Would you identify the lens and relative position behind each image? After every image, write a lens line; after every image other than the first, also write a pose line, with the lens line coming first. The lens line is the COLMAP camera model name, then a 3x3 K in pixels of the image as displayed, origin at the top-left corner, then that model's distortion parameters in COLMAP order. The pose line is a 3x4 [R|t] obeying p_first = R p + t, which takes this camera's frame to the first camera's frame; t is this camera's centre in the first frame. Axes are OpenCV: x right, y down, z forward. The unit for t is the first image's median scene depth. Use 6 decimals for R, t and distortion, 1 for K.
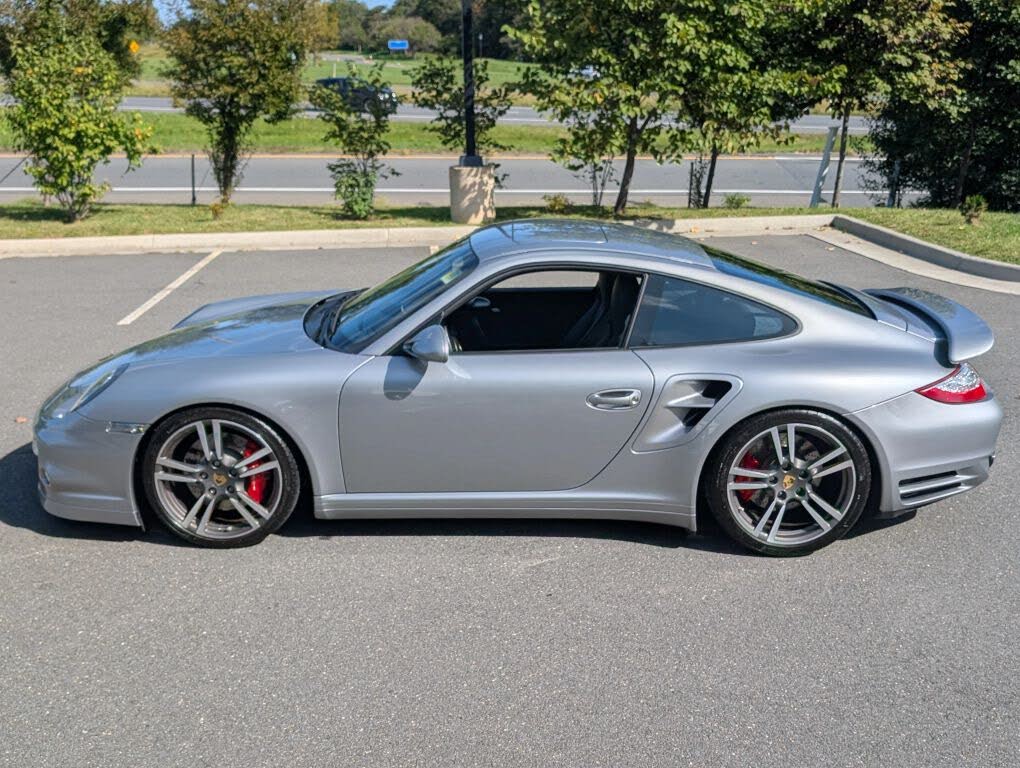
lens RADIAL K [[1058.4, 0, 518.1], [0, 1058.4, 374.8], [0, 0, 1]] dist [0.037149, 0.000000]
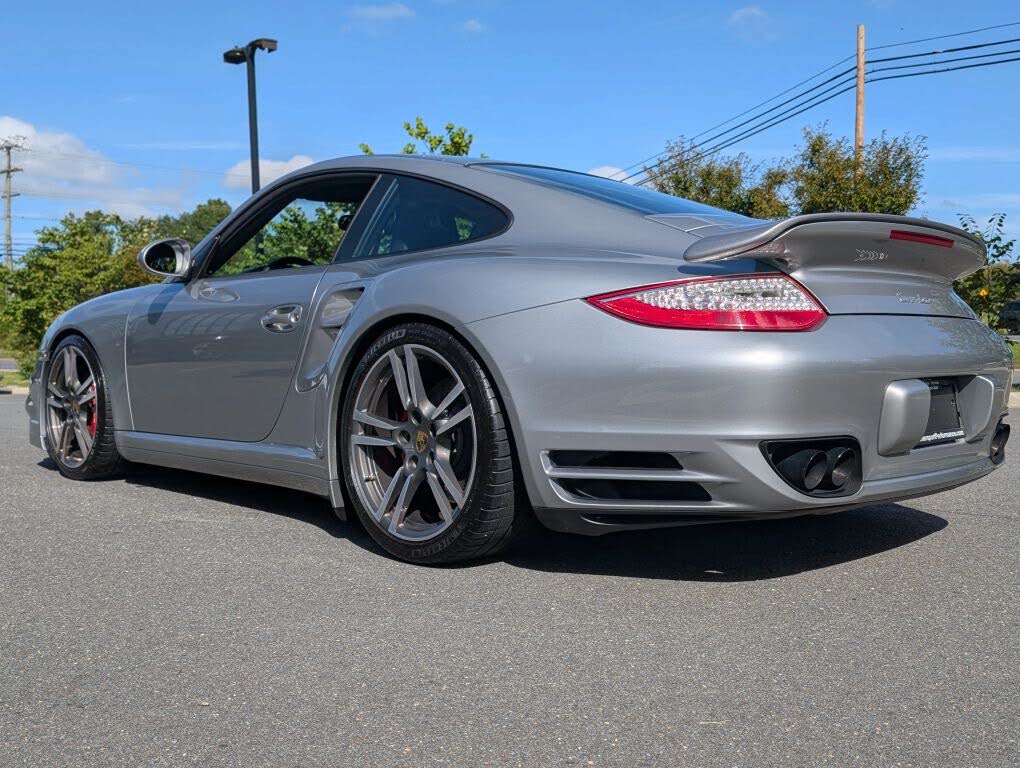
lens RADIAL K [[1046.1, 0, 515.5], [0, 1046.1, 387.8], [0, 0, 1]] dist [0.008312, 0.000000]
pose [[0.691869, 0.023636, -0.721636, 0.250889], [-0.189708, 0.970299, -0.150102, 0.051272], [0.696655, 0.240751, 0.675804, 0.198049]]
